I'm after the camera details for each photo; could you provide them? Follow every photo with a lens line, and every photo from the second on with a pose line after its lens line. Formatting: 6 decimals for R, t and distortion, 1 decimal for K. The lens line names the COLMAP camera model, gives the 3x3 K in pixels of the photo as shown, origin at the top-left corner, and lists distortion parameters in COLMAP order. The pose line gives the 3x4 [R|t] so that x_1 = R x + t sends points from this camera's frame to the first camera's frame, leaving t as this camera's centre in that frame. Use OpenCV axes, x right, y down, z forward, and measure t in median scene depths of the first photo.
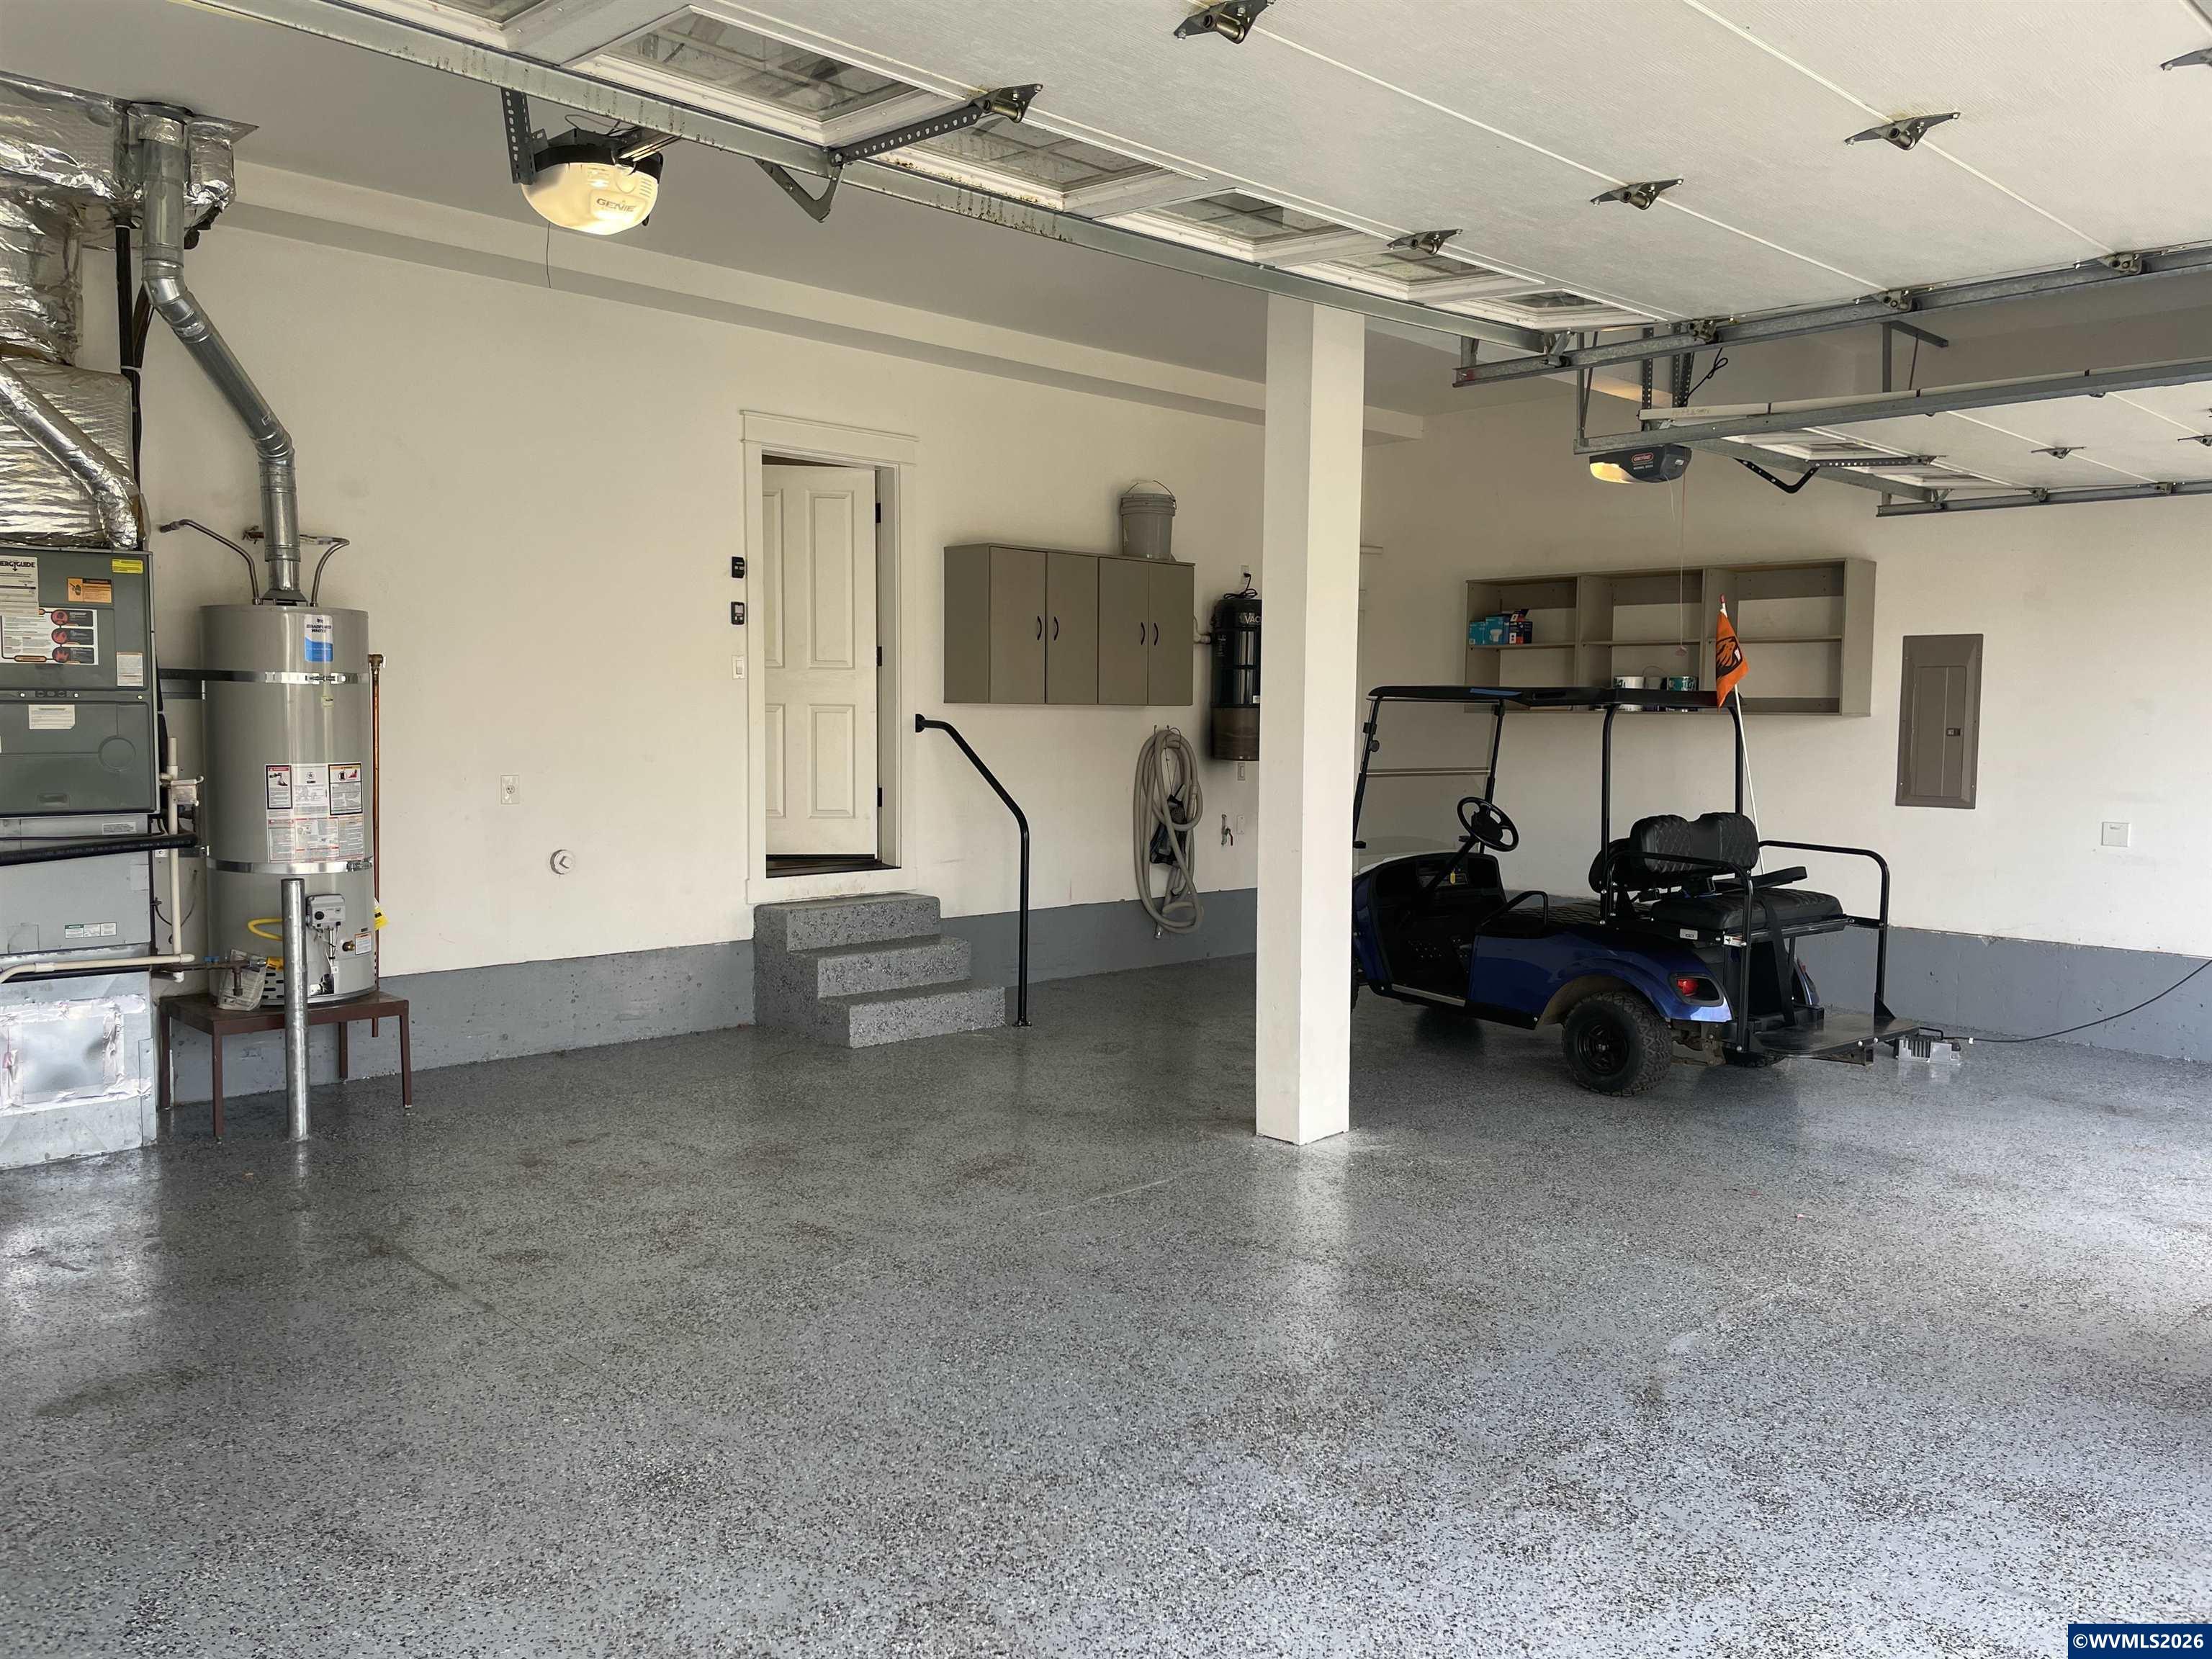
lens RADIAL K [[1686.6, 0, 1075.5], [0, 1686.6, 809.8], [0, 0, 1]] dist [0.103018, -0.141428]
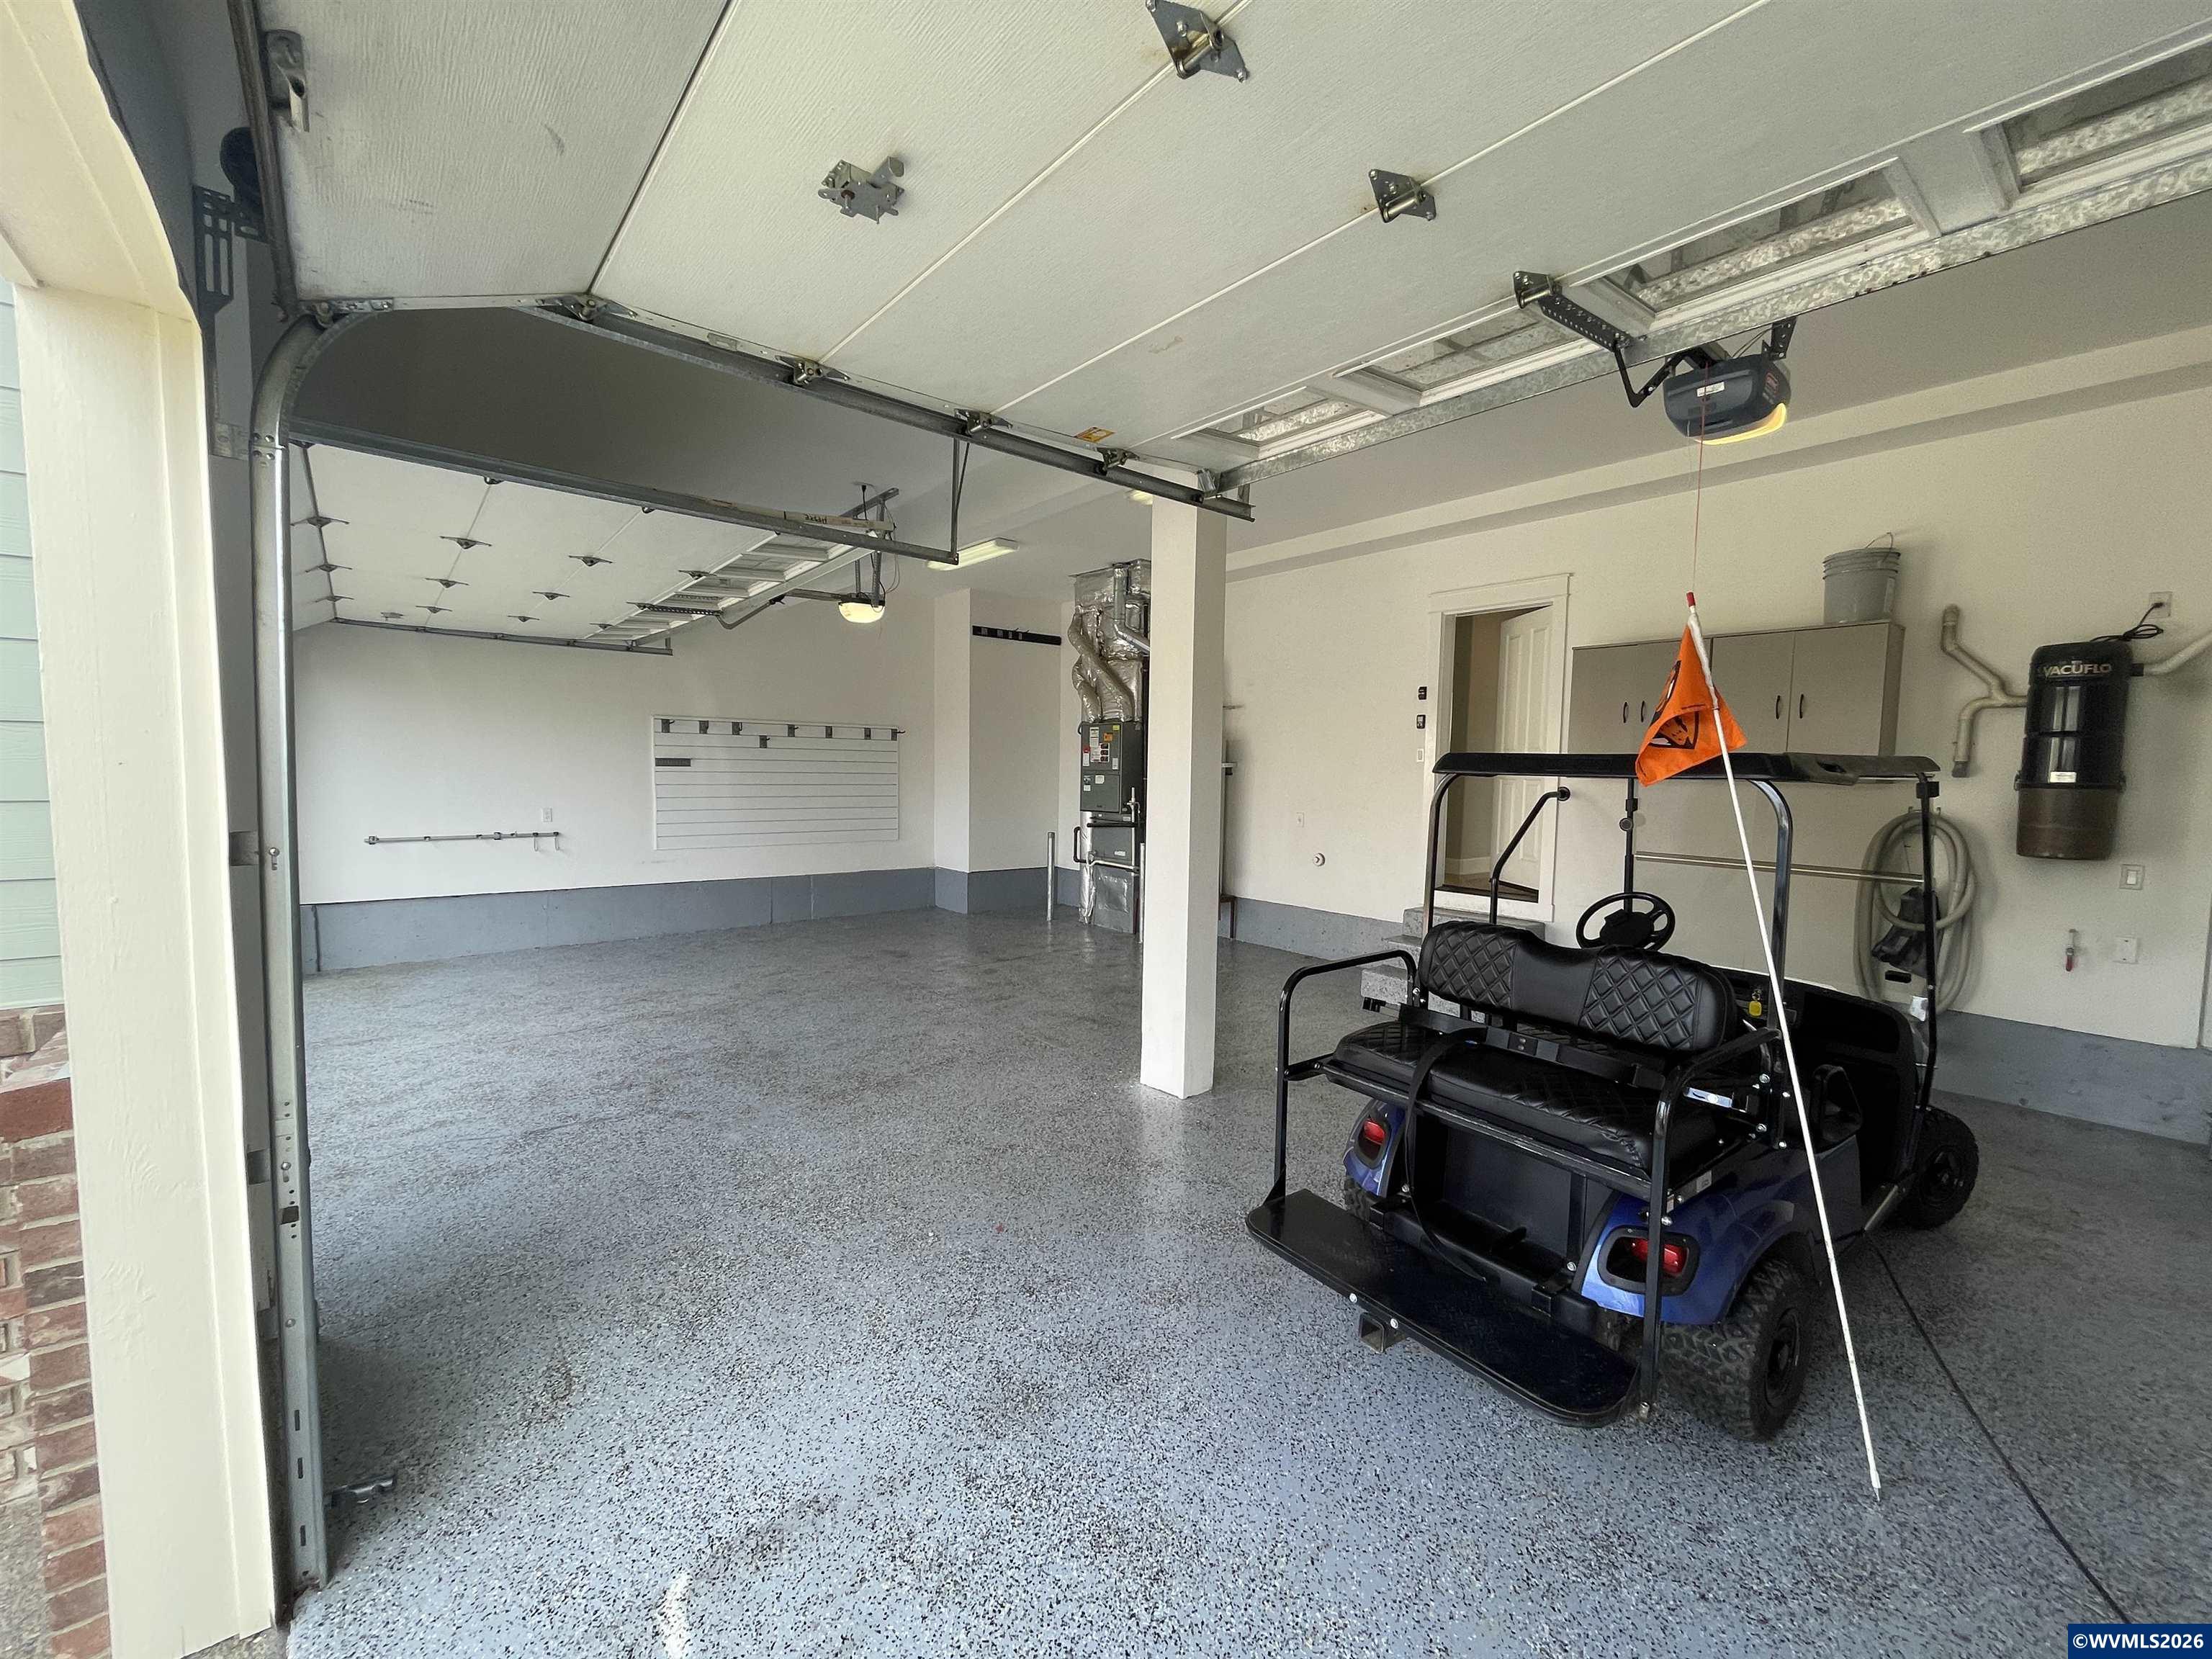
lens RADIAL K [[892.7, 0, 1107.6], [0, 892.7, 825.3], [0, 0, 1]] dist [0.001646, -0.000005]
pose [[-0.064950, 0.050548, -0.996607, 1.021612], [-0.079305, 0.995296, 0.055650, -0.065898], [0.994732, 0.082650, -0.060635, 1.186174]]
